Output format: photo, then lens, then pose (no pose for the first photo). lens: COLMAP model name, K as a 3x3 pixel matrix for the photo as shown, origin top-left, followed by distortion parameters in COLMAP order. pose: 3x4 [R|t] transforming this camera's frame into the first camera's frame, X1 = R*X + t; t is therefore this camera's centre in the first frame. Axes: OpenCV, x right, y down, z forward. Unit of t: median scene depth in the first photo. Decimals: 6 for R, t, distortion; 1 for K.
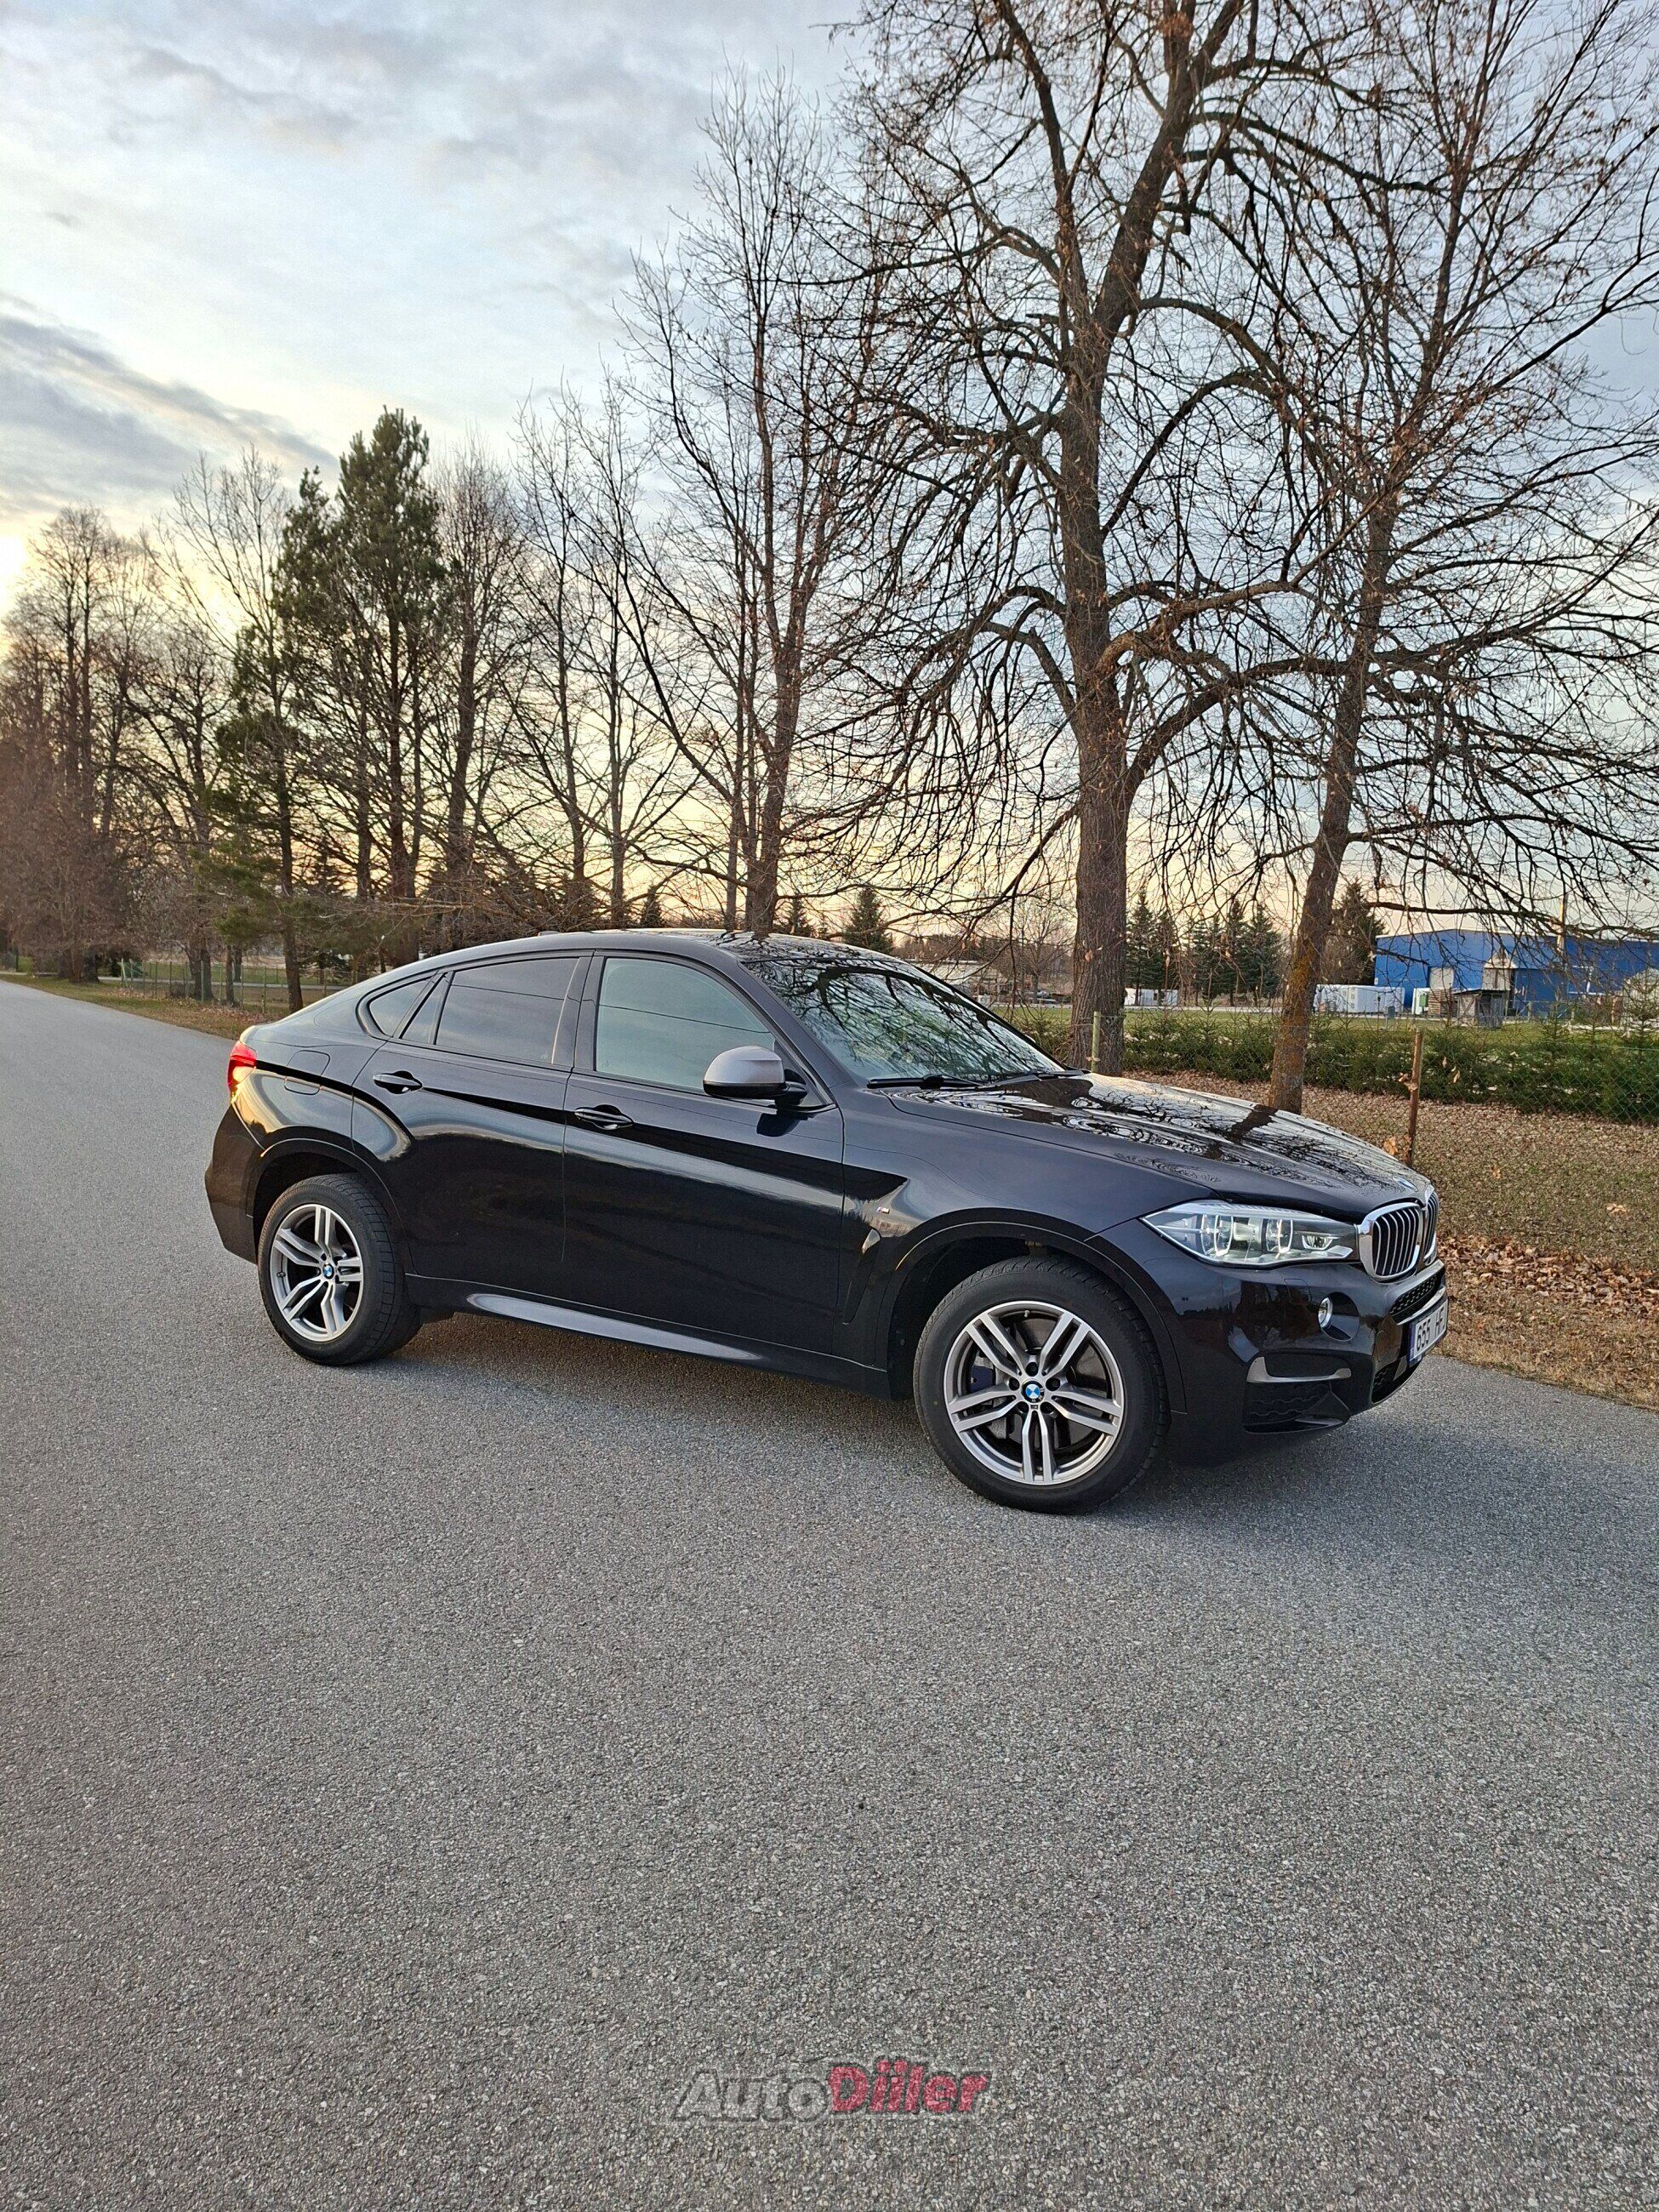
lens RADIAL K [[1449.5, 0, 829.5], [0, 1449.5, 1106.0], [0, 0, 1]] dist [0.067867, -0.100960]
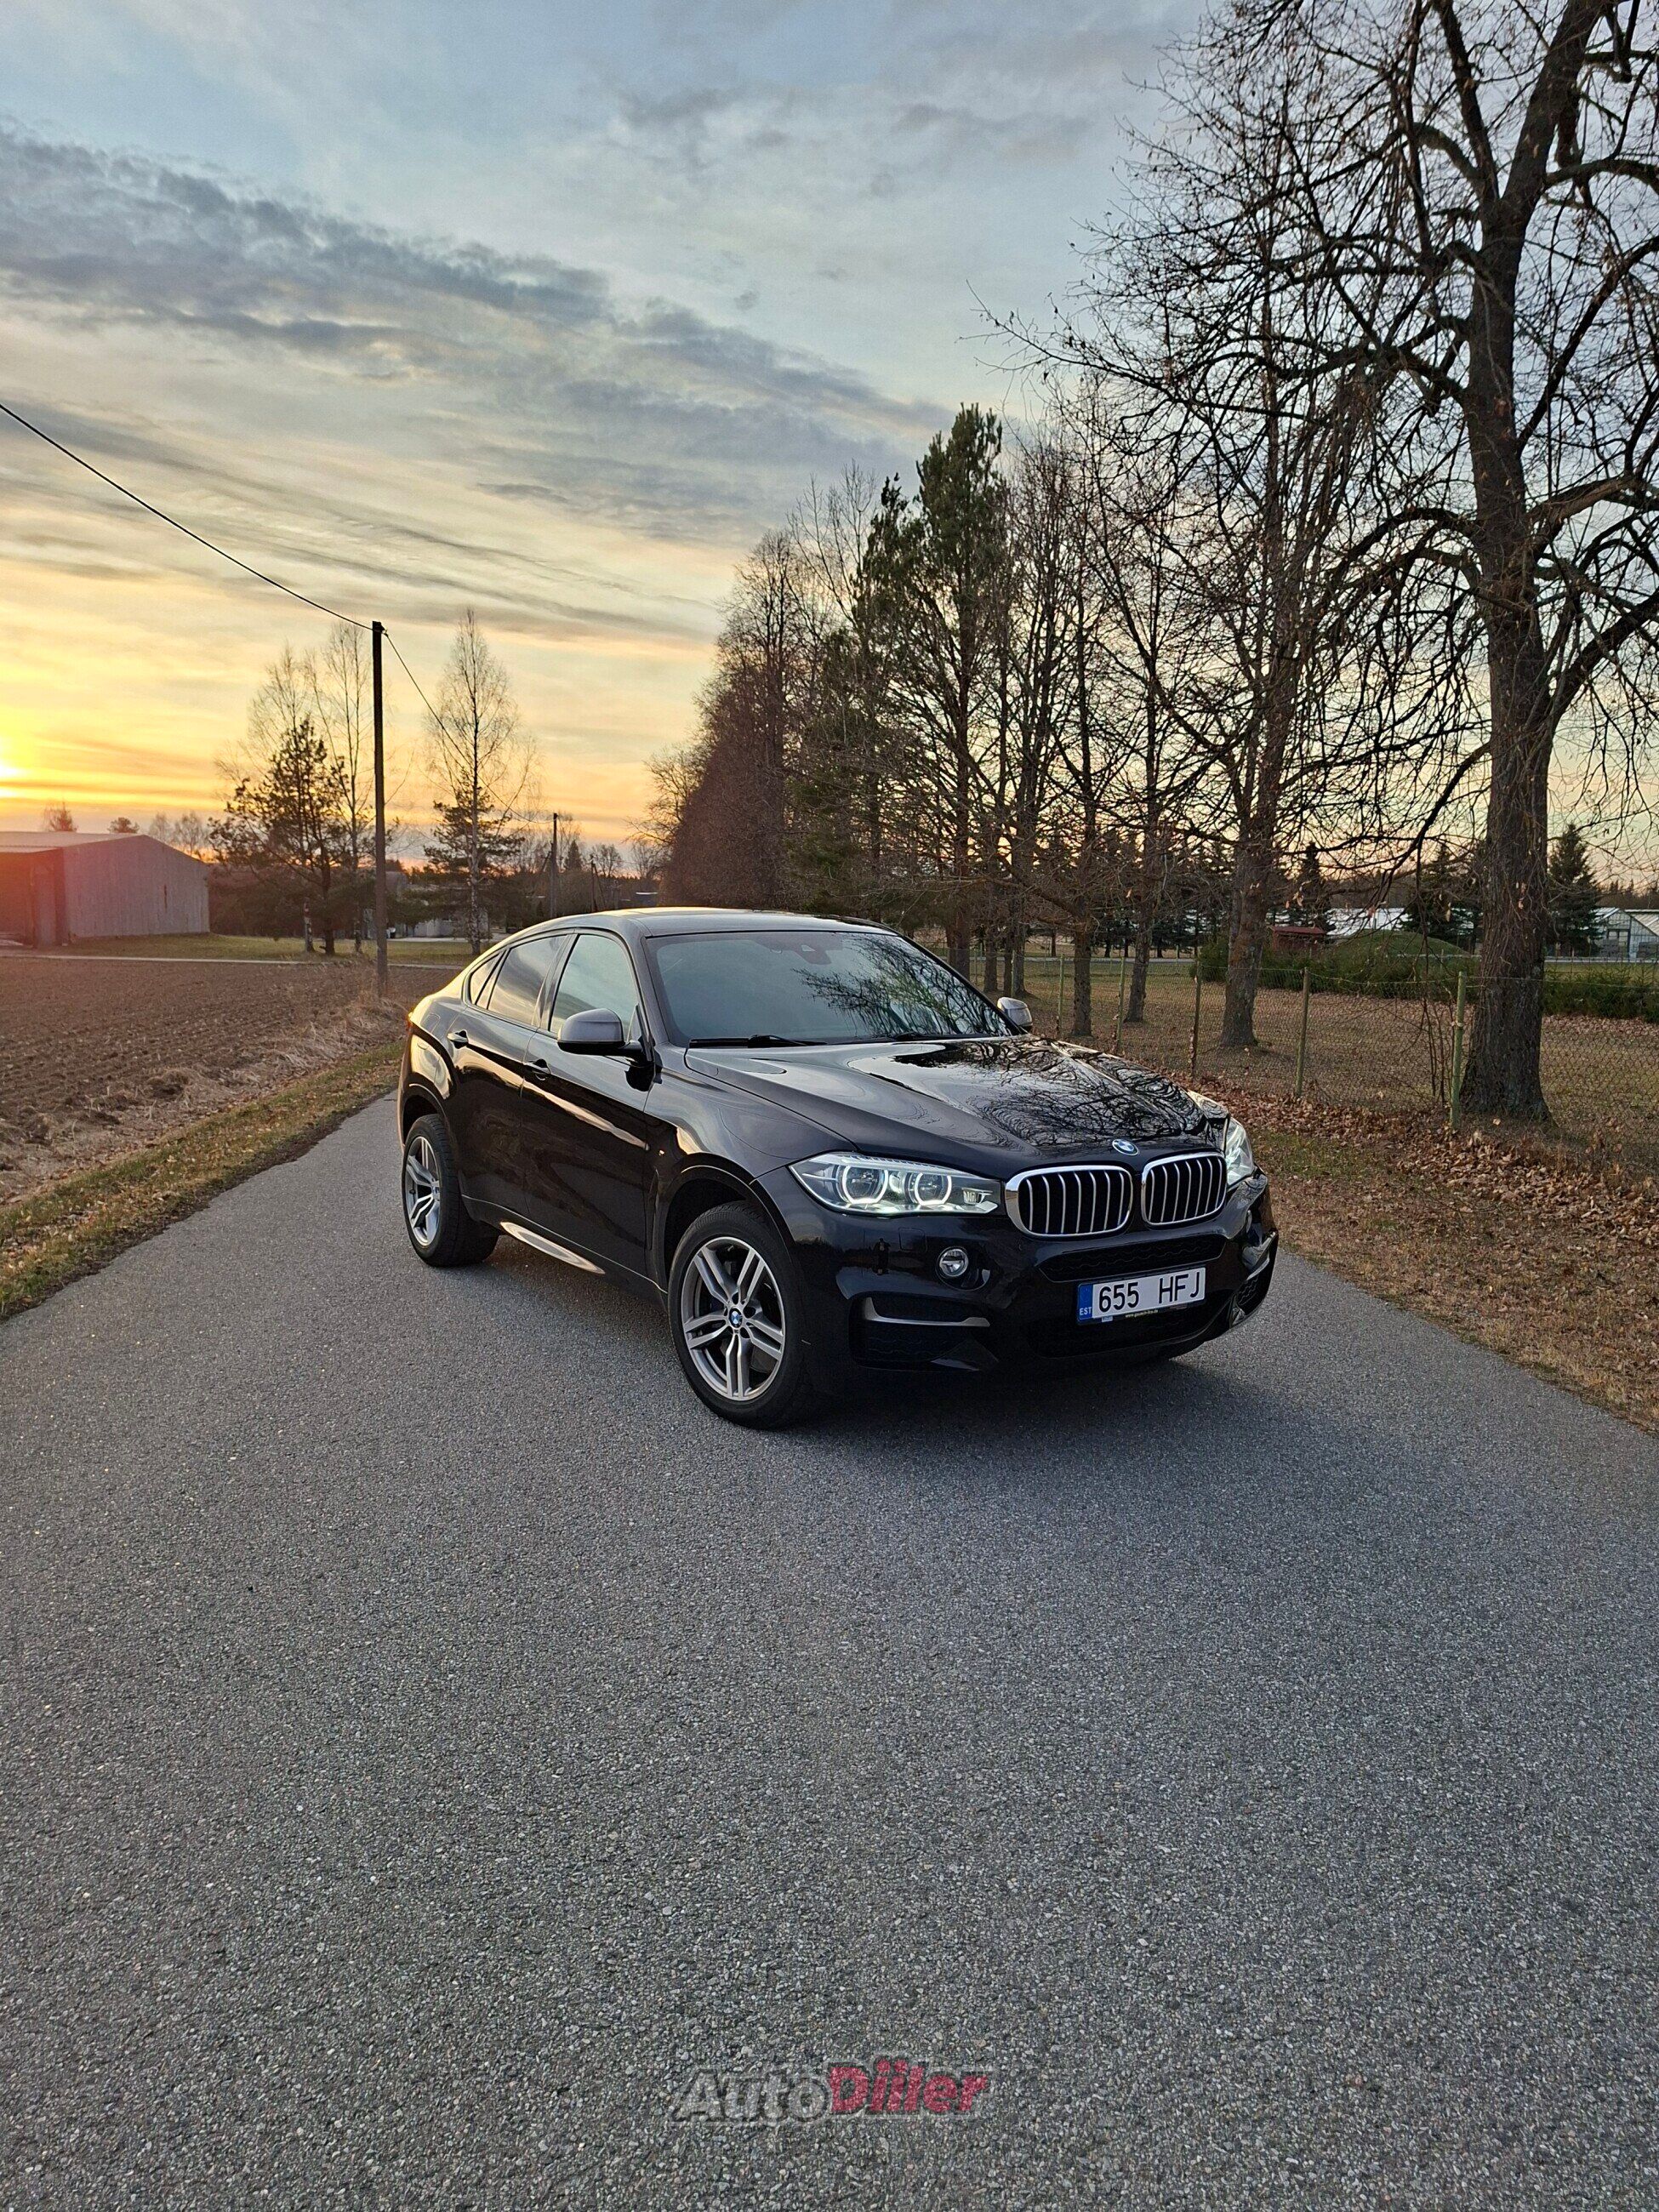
lens RADIAL K [[1449.5, 0, 829.5], [0, 1449.5, 1106.0], [0, 0, 1]] dist [0.067867, -0.100960]
pose [[0.902552, 0.026950, -0.429737, 0.525121], [-0.017208, 0.999500, 0.026539, 0.001322], [0.430237, -0.016558, 0.902564, 0.015490]]
